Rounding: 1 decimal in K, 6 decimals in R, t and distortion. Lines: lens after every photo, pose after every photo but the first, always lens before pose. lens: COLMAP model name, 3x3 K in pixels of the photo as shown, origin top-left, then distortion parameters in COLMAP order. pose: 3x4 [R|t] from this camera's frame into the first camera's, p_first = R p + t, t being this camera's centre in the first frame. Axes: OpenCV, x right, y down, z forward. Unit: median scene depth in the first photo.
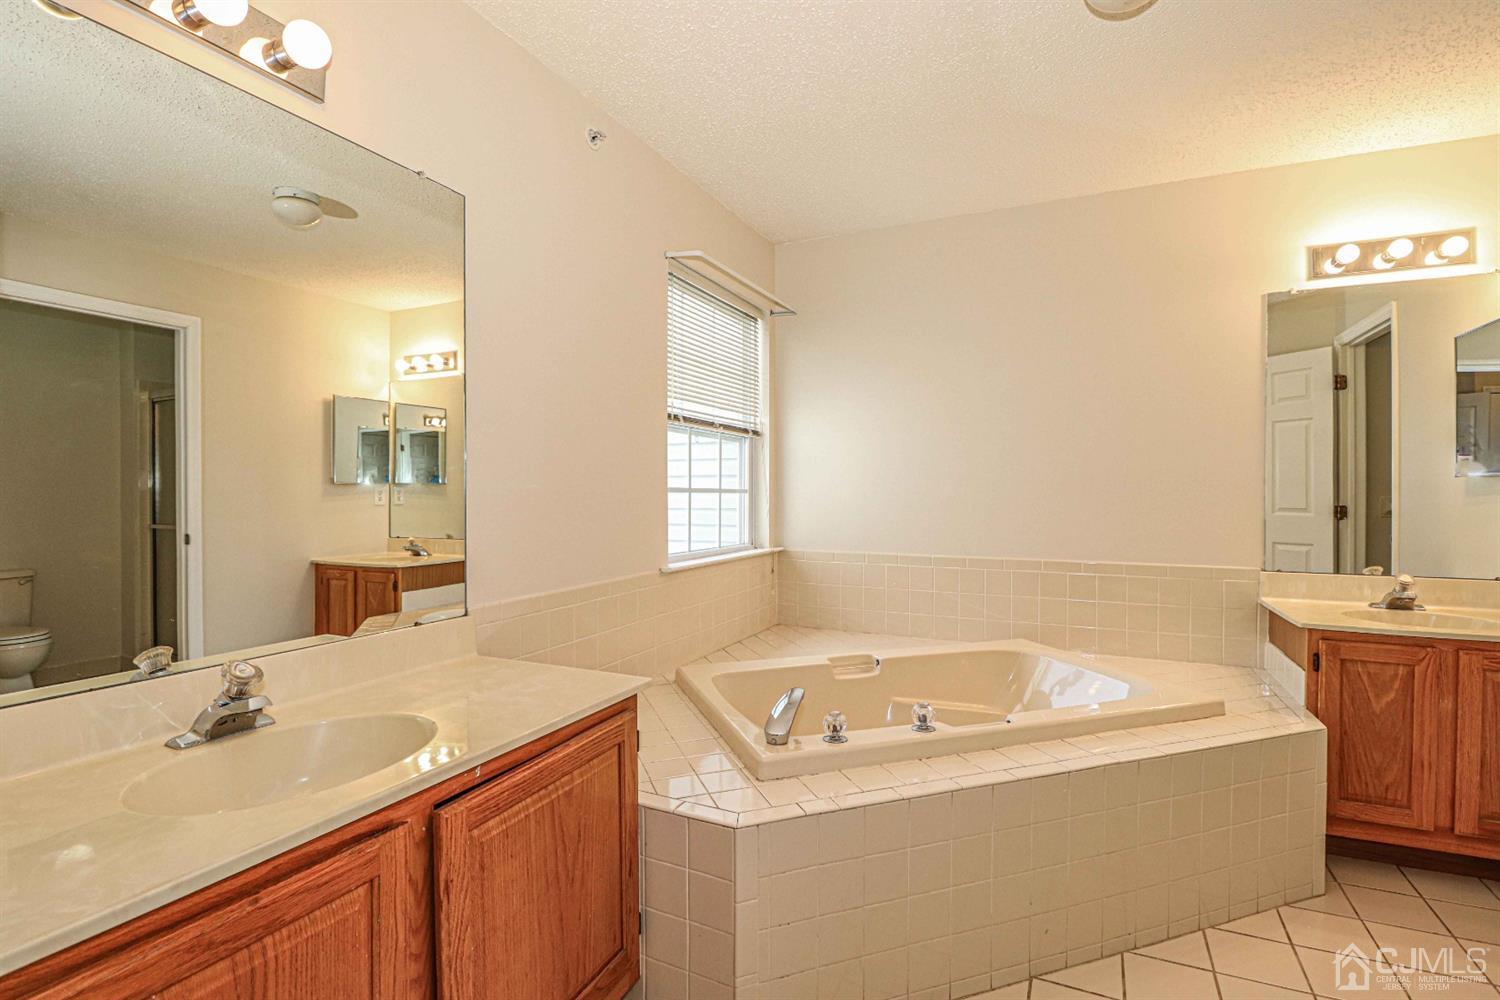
lens RADIAL K [[699.8, 0, 745.4], [0, 699.8, 495.9], [0, 0, 1]] dist [0.000798, -0.010739]
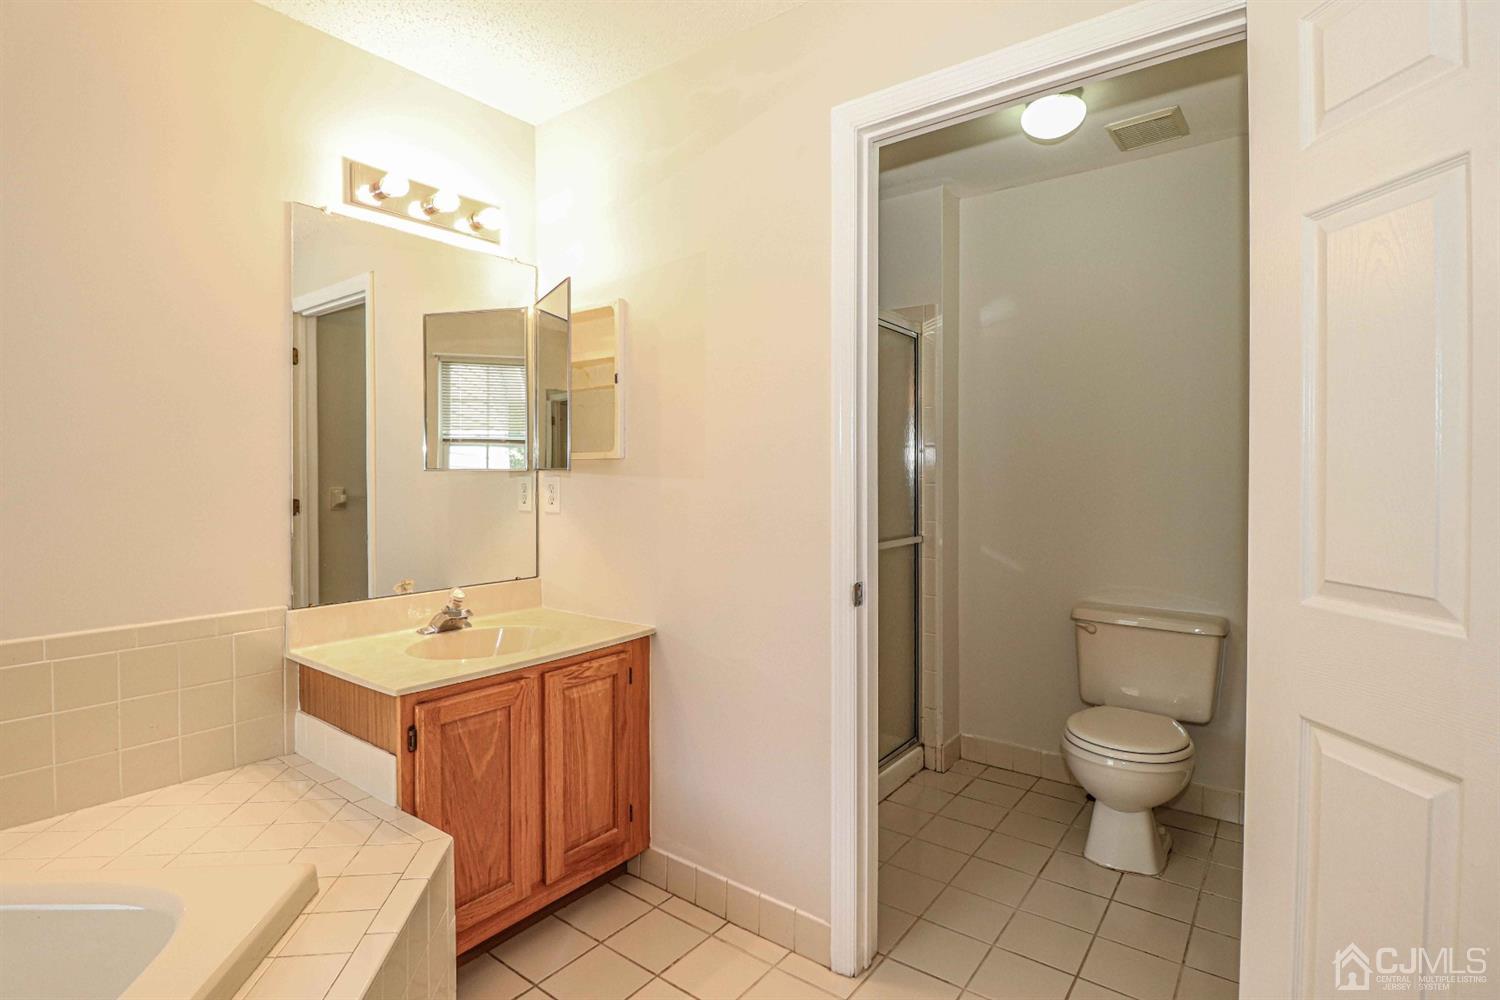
lens RADIAL K [[723.9, 0, 759.4], [0, 723.9, 478.4], [0, 0, 1]] dist [-0.002759, -0.013614]
pose [[0.194185, -0.008705, 0.980926, 0.178380], [0.008927, 0.999935, 0.007107, -0.025337], [-0.980924, 0.007377, 0.194250, 0.514333]]
